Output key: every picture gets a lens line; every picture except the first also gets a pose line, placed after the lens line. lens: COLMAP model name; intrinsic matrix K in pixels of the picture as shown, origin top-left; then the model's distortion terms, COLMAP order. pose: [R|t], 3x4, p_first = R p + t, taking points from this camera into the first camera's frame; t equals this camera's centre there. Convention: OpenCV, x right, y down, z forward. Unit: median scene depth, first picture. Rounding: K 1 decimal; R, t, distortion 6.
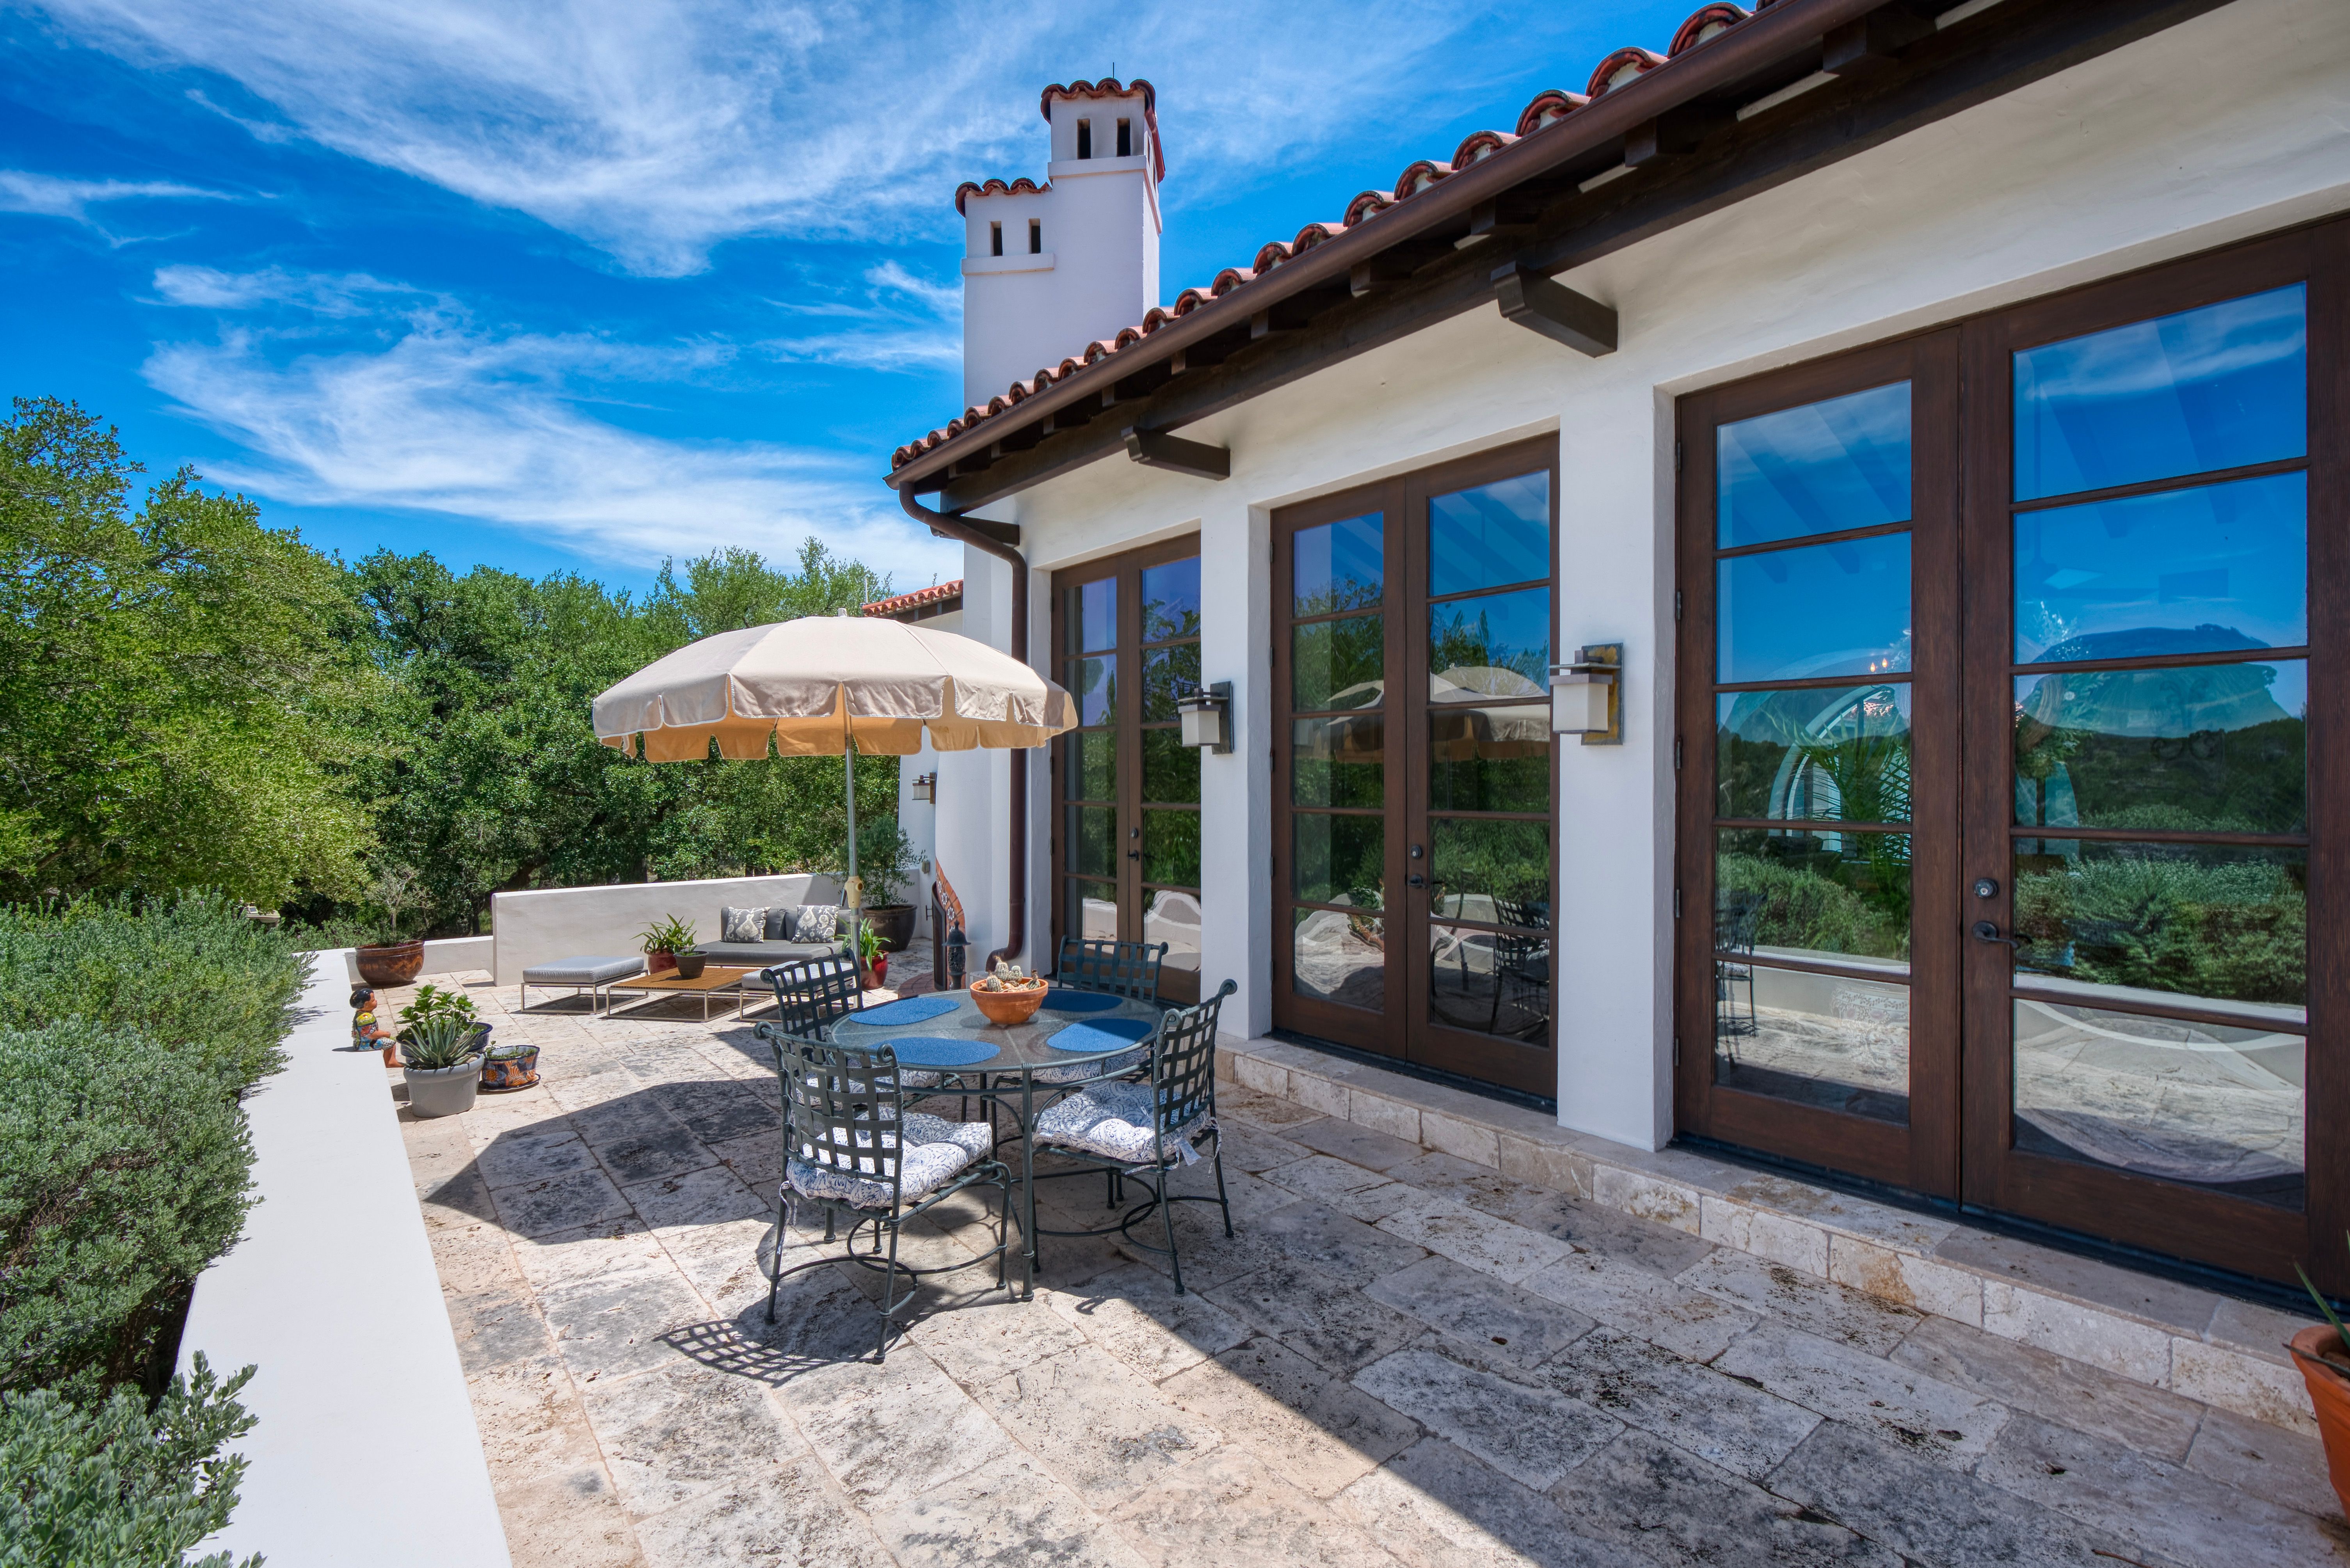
lens RADIAL K [[1058.8, 0, 1181.6], [0, 1058.8, 781.3], [0, 0, 1]] dist [-0.002305, 0.000297]
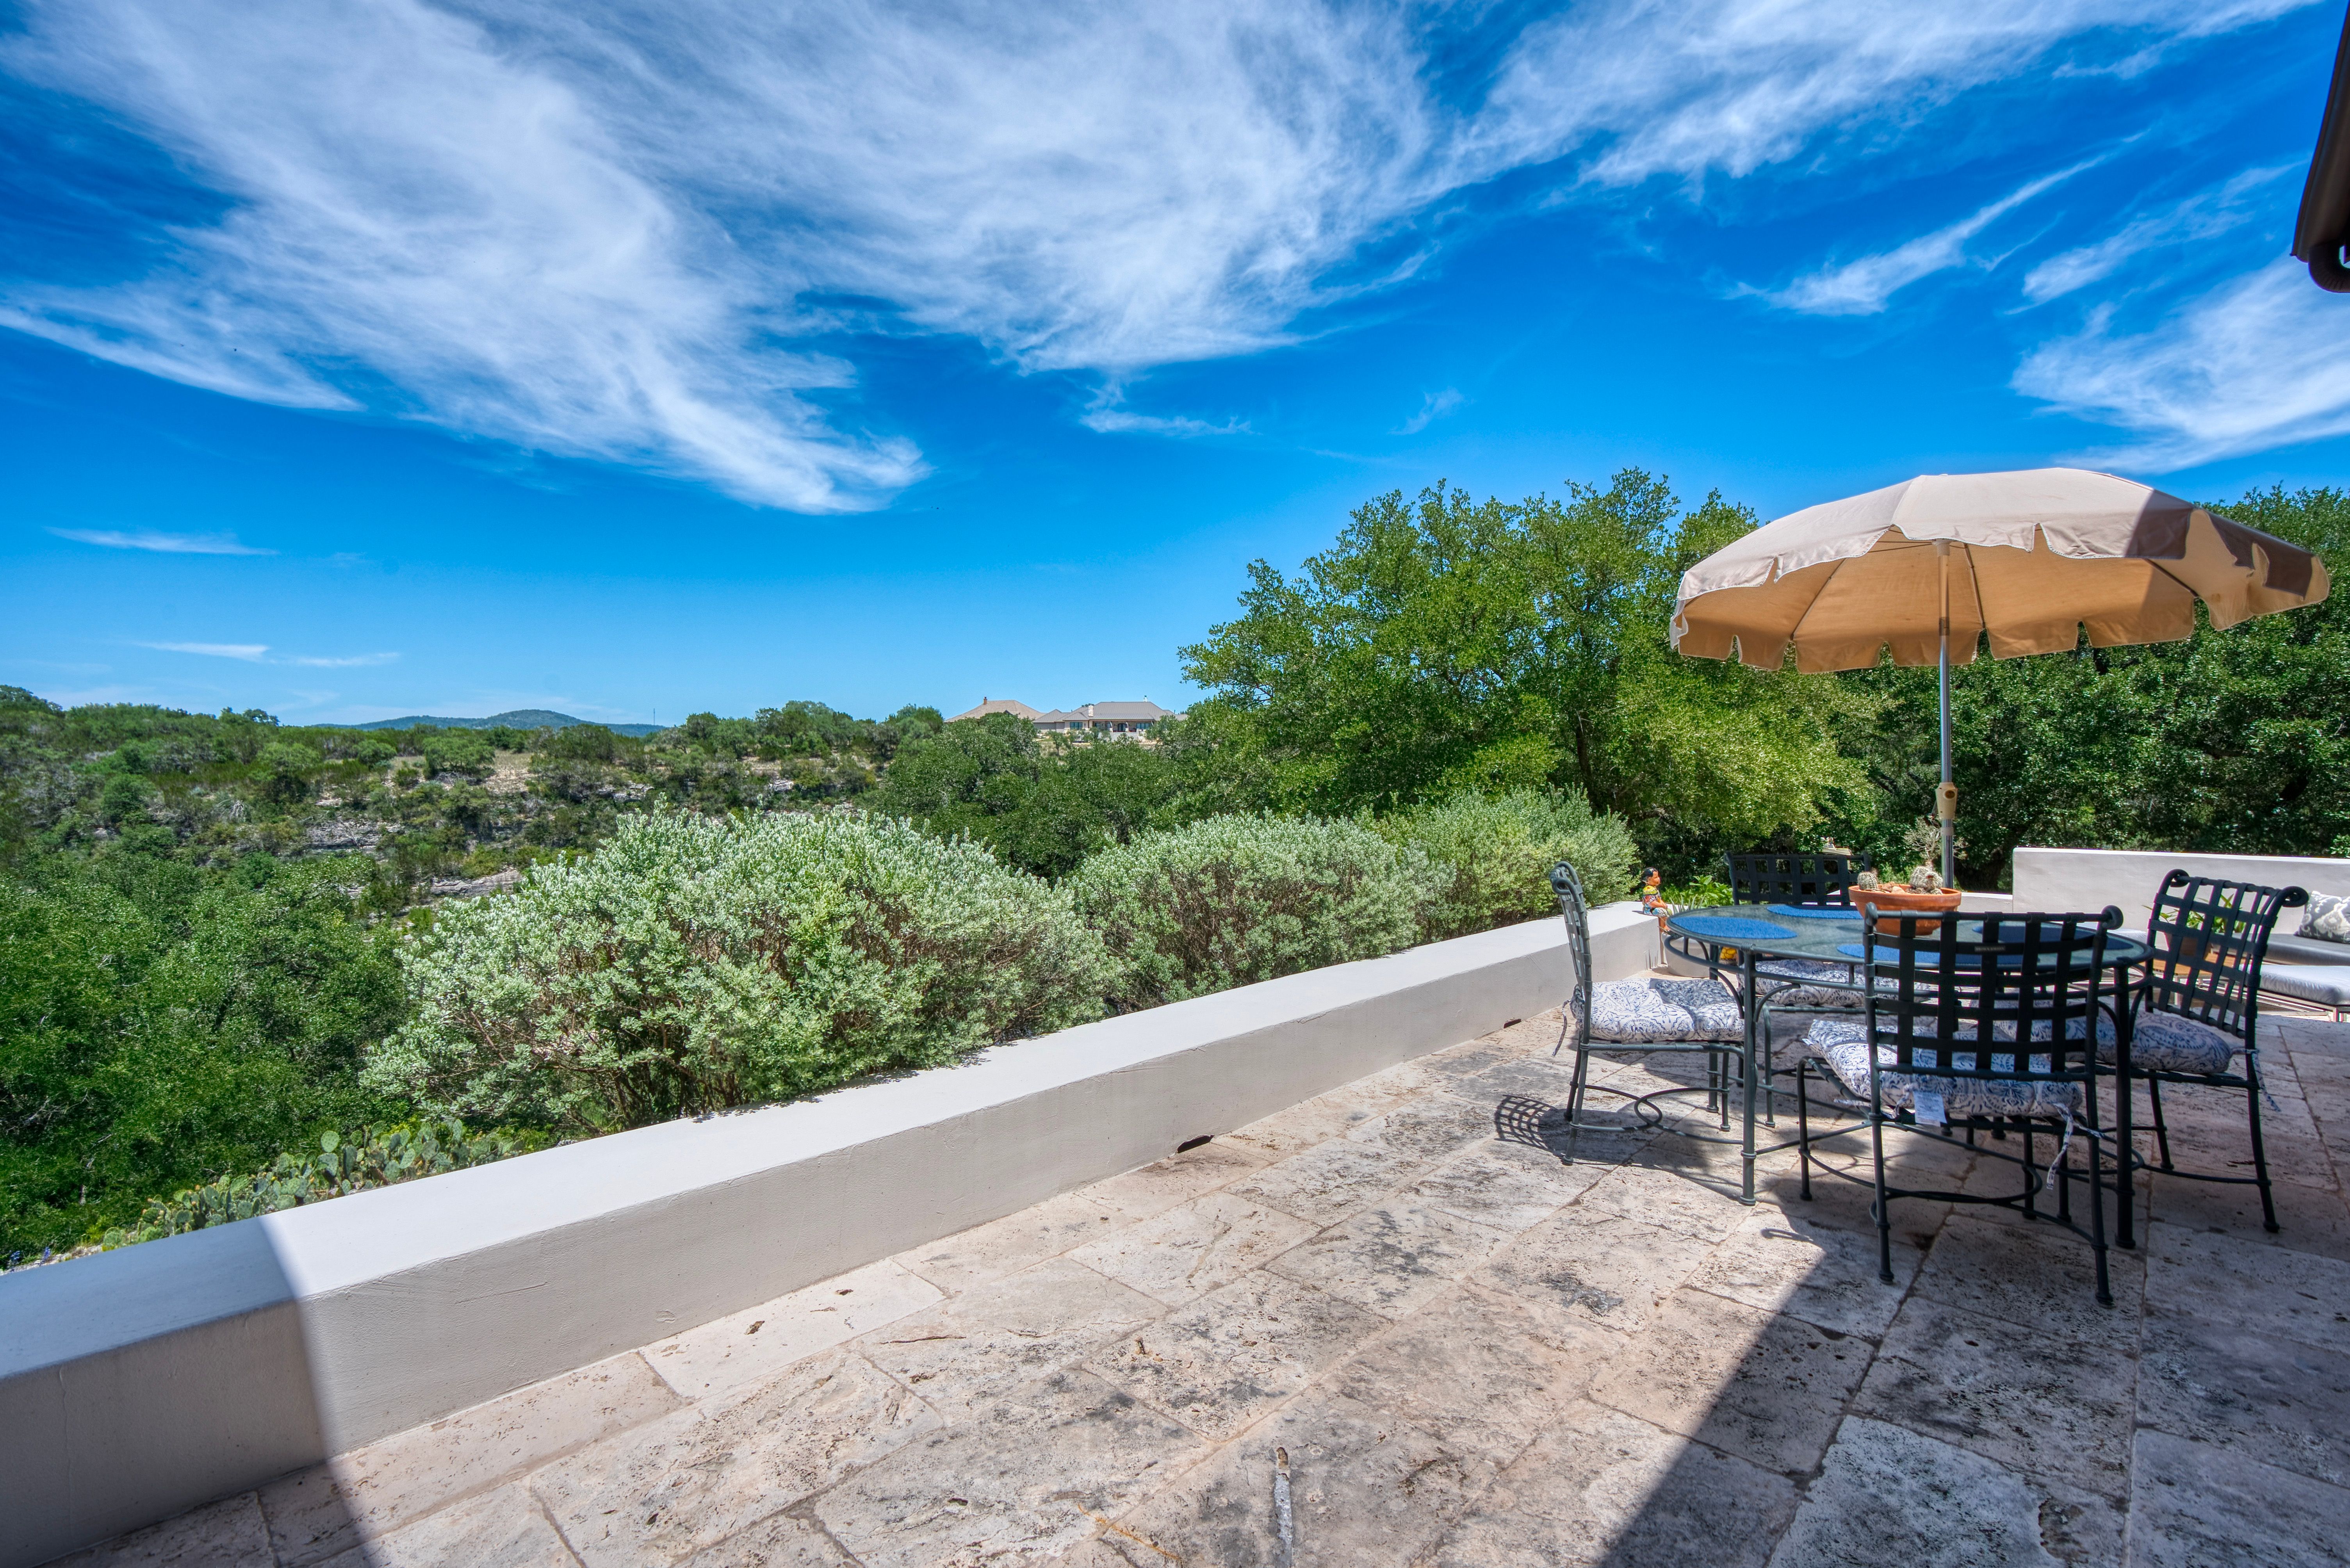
lens RADIAL K [[1058.8, 0, 1181.6], [0, 1058.8, 781.3], [0, 0, 1]] dist [-0.002305, 0.000297]
pose [[0.137838, 0.012720, -0.990373, 0.744546], [-0.001360, 0.999919, 0.012653, 0.127704], [0.990454, -0.000398, 0.137845, 0.433231]]
